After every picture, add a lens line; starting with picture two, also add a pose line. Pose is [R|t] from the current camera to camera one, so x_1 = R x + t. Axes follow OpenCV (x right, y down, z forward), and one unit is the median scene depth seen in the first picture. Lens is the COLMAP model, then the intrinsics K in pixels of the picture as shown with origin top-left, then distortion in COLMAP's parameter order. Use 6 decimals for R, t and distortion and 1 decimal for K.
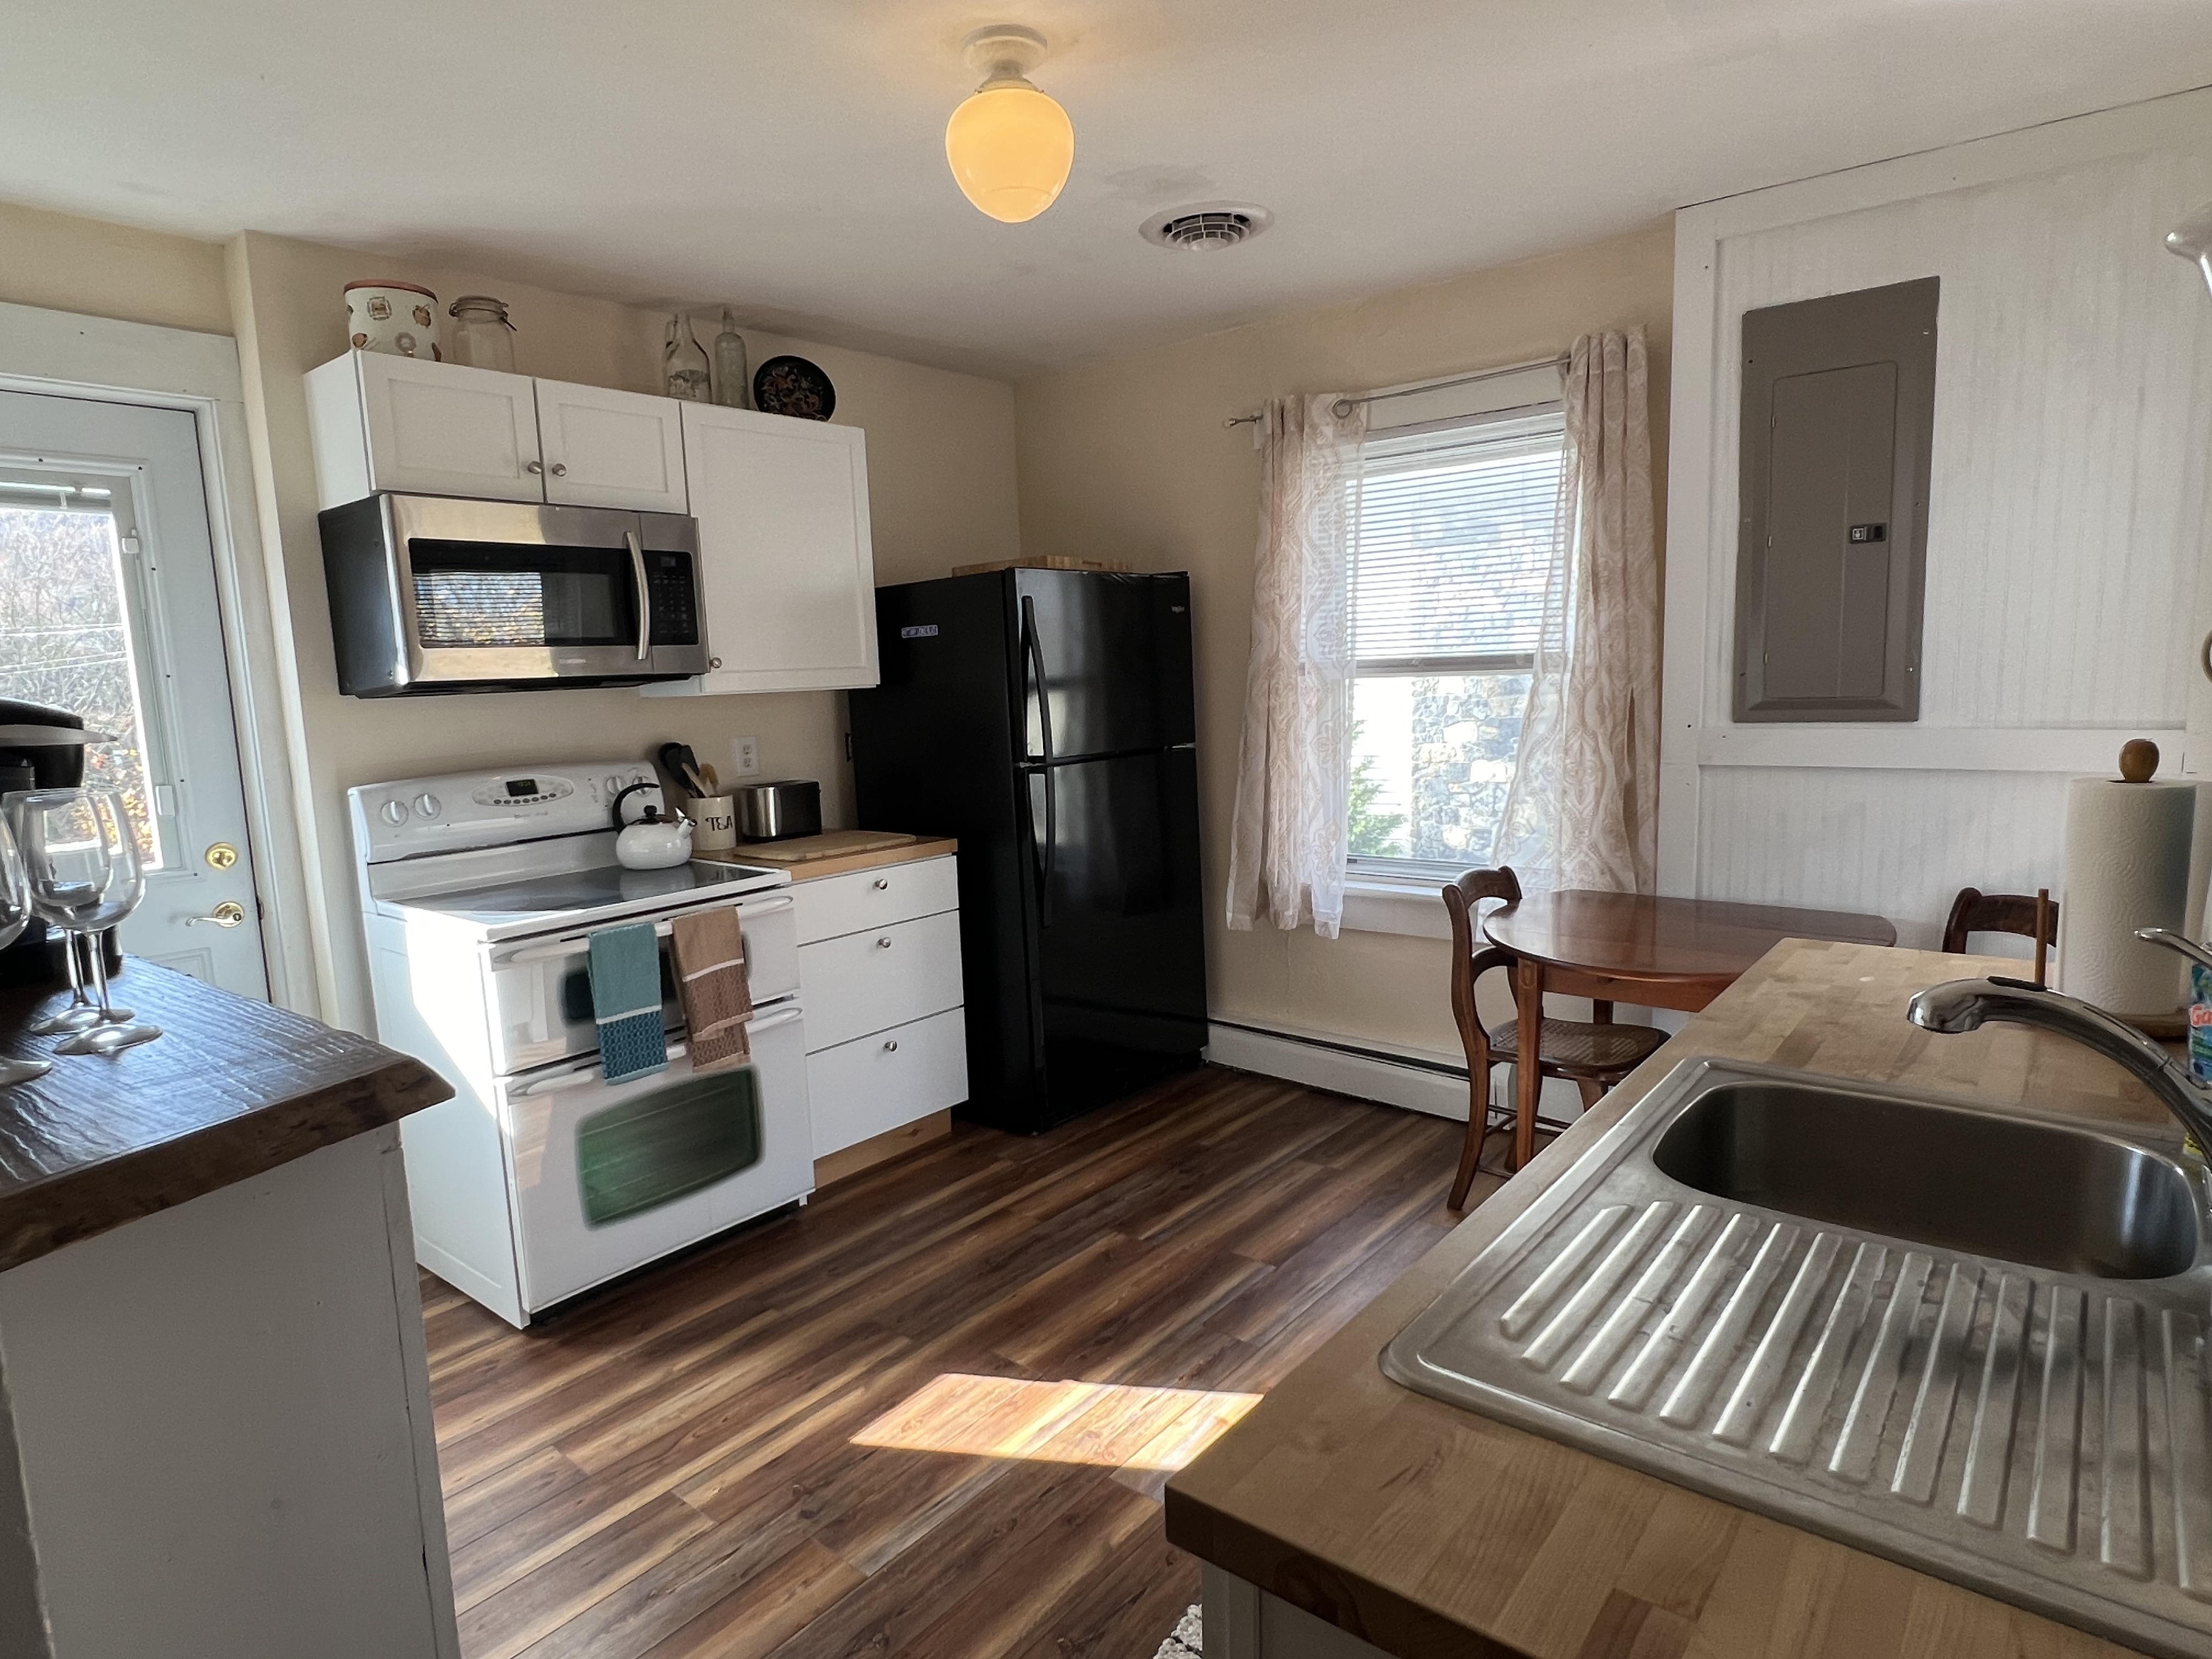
lens RADIAL K [[1246.5, 0, 1096.6], [0, 1246.5, 834.4], [0, 0, 1]] dist [-0.017602, 0.000202]
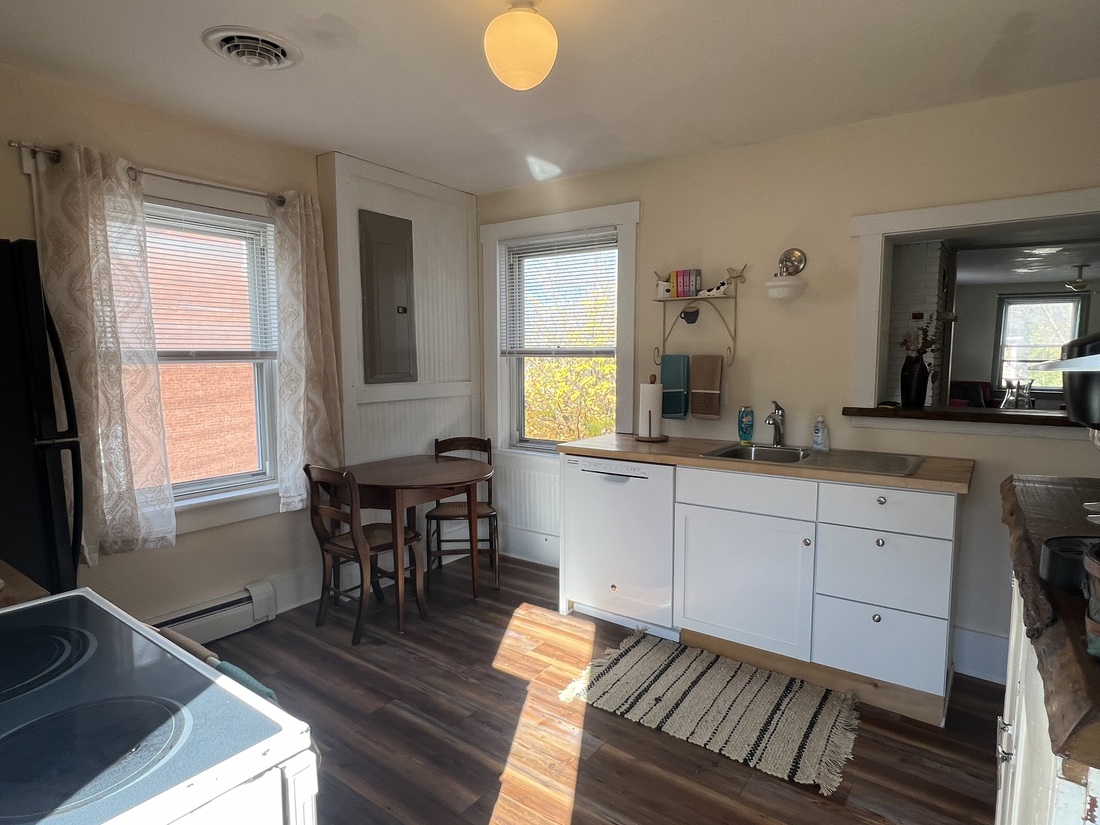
lens RADIAL K [[619.9, 0, 546.3], [0, 619.9, 412.2], [0, 0, 1]] dist [-0.017602, 0.000202]
pose [[-0.056930, -0.054534, 0.996888, -0.653116], [0.133430, 0.989134, 0.061730, -0.065255], [-0.989422, 0.136529, -0.049035, 0.730990]]
